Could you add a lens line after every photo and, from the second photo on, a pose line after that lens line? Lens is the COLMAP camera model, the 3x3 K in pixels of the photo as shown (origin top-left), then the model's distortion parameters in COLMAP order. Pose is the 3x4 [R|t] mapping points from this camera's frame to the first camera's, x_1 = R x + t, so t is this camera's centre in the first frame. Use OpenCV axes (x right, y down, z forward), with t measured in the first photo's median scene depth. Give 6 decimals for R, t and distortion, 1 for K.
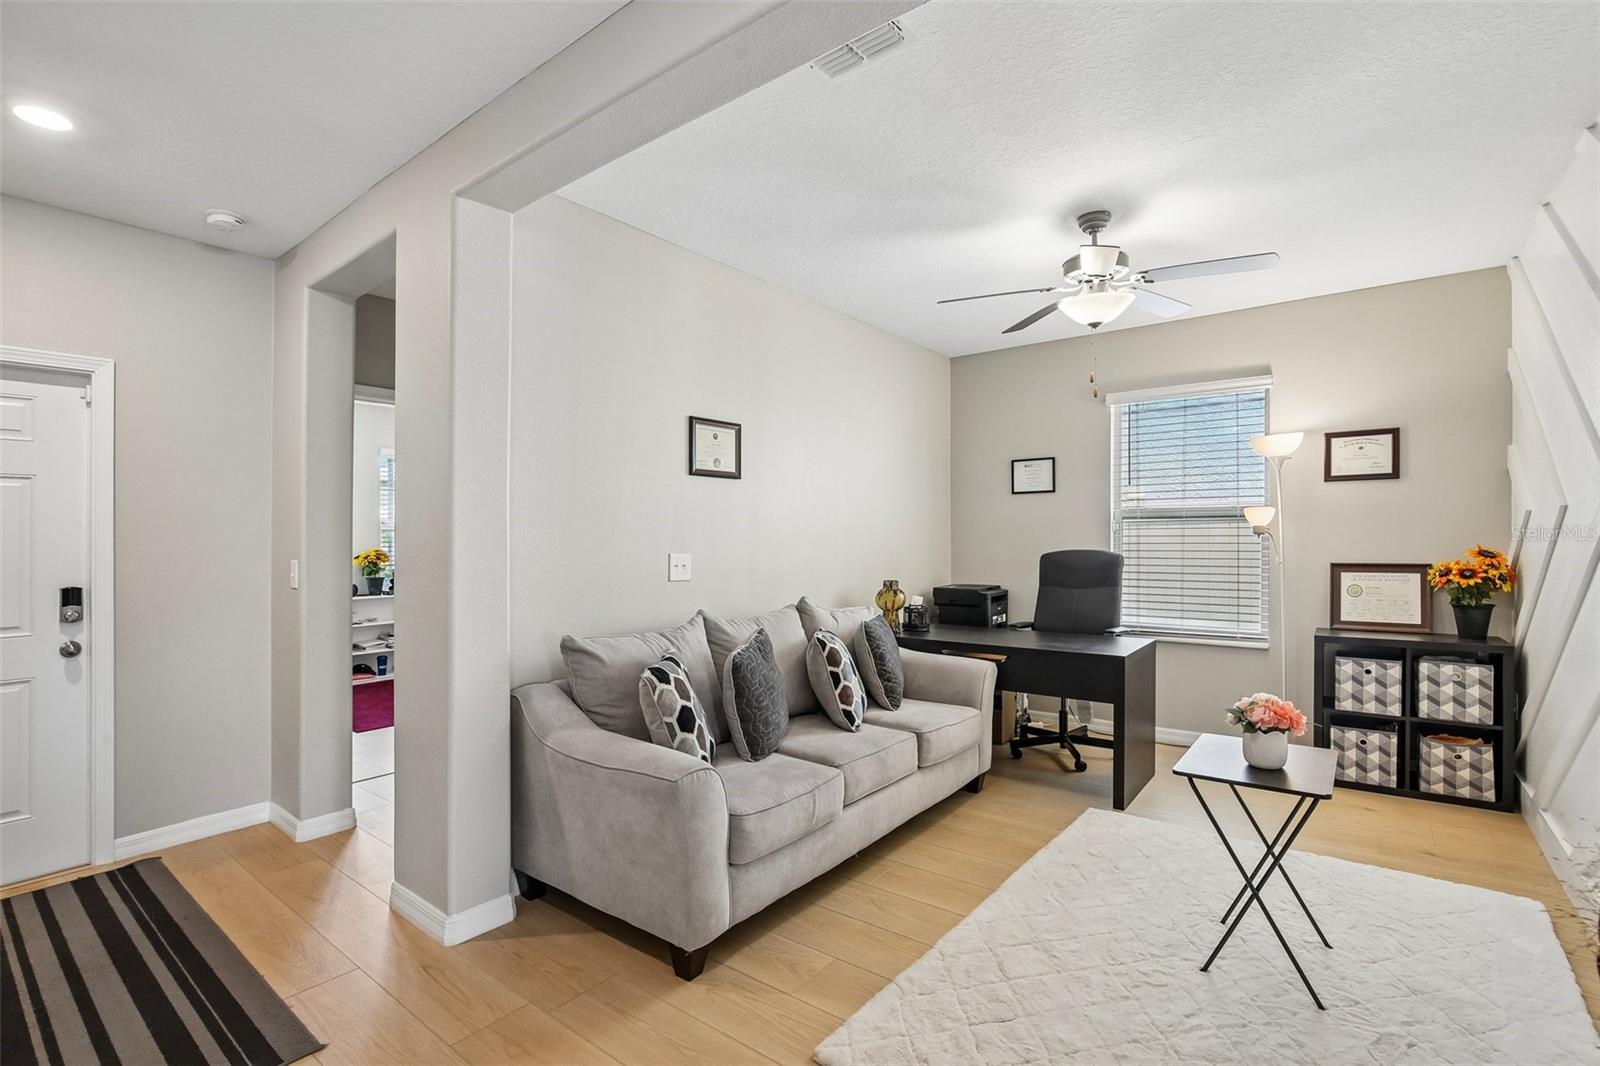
lens RADIAL K [[755.8, 0, 802.6], [0, 755.8, 535.5], [0, 0, 1]] dist [-0.027151, 0.005649]
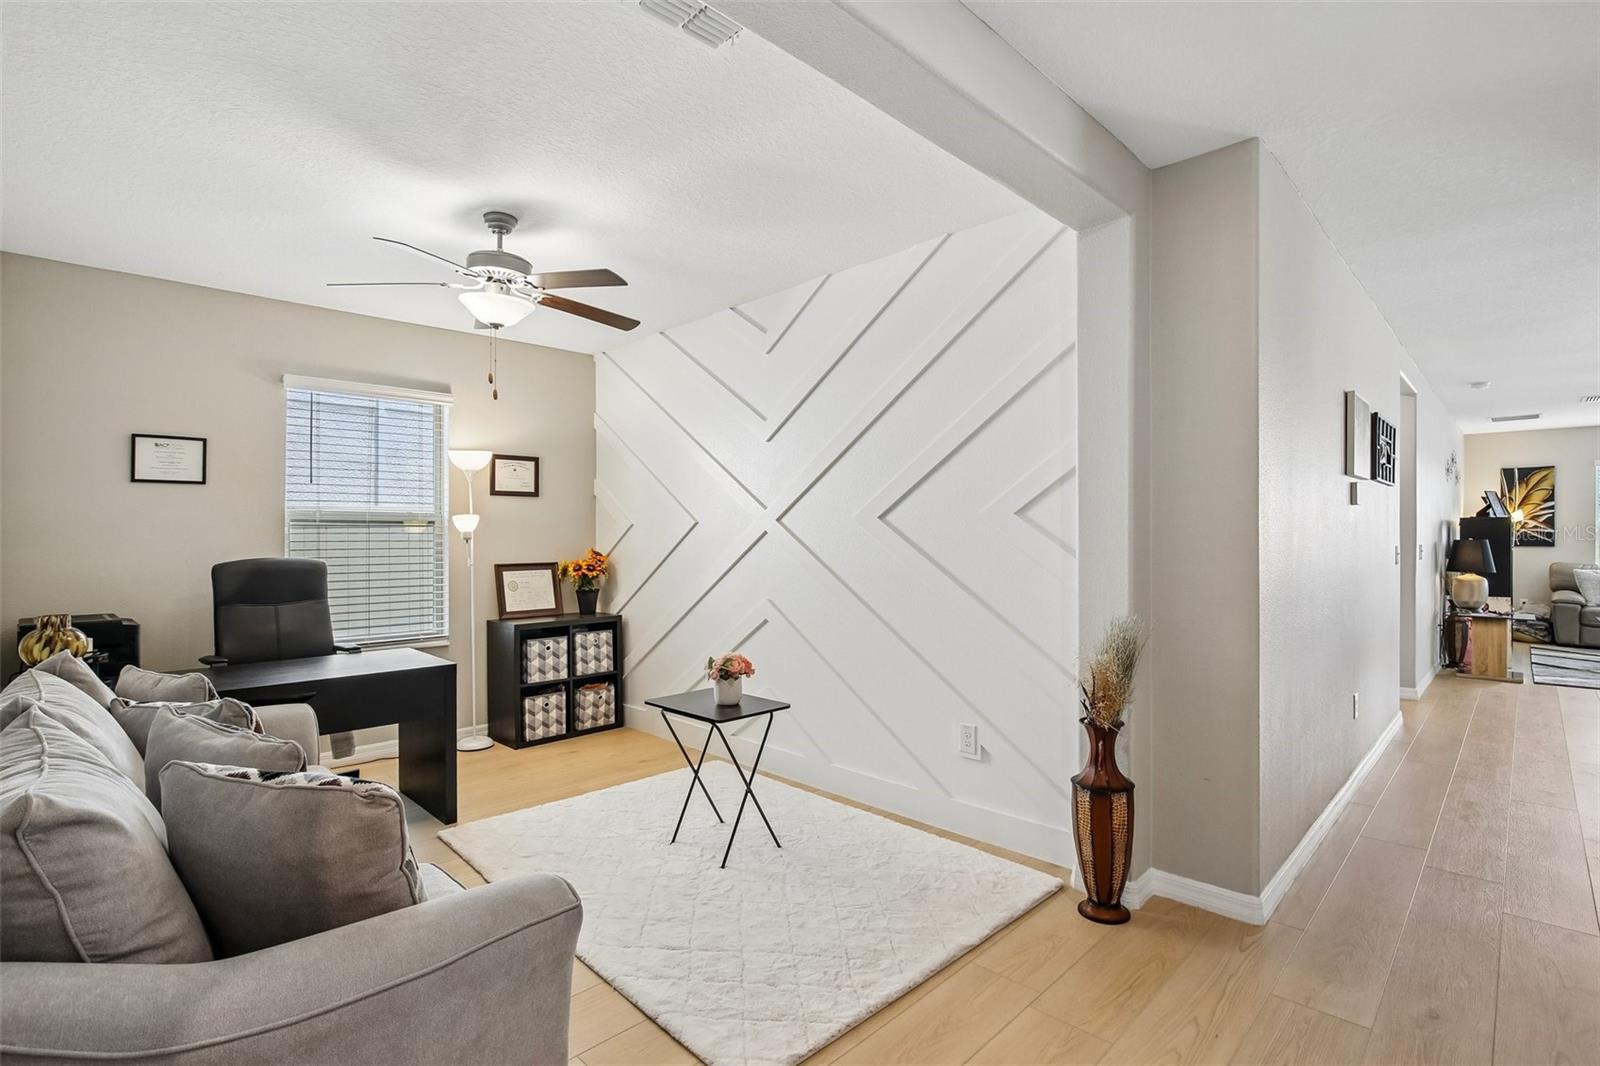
lens RADIAL K [[755.8, 0, 794.4], [0, 755.8, 537.1], [0, 0, 1]] dist [-0.027151, 0.005649]
pose [[0.132629, 0.007737, 0.991136, -0.466235], [0.001469, 0.999967, -0.008002, 0.004831], [-0.991165, 0.002518, 0.132613, 0.420568]]
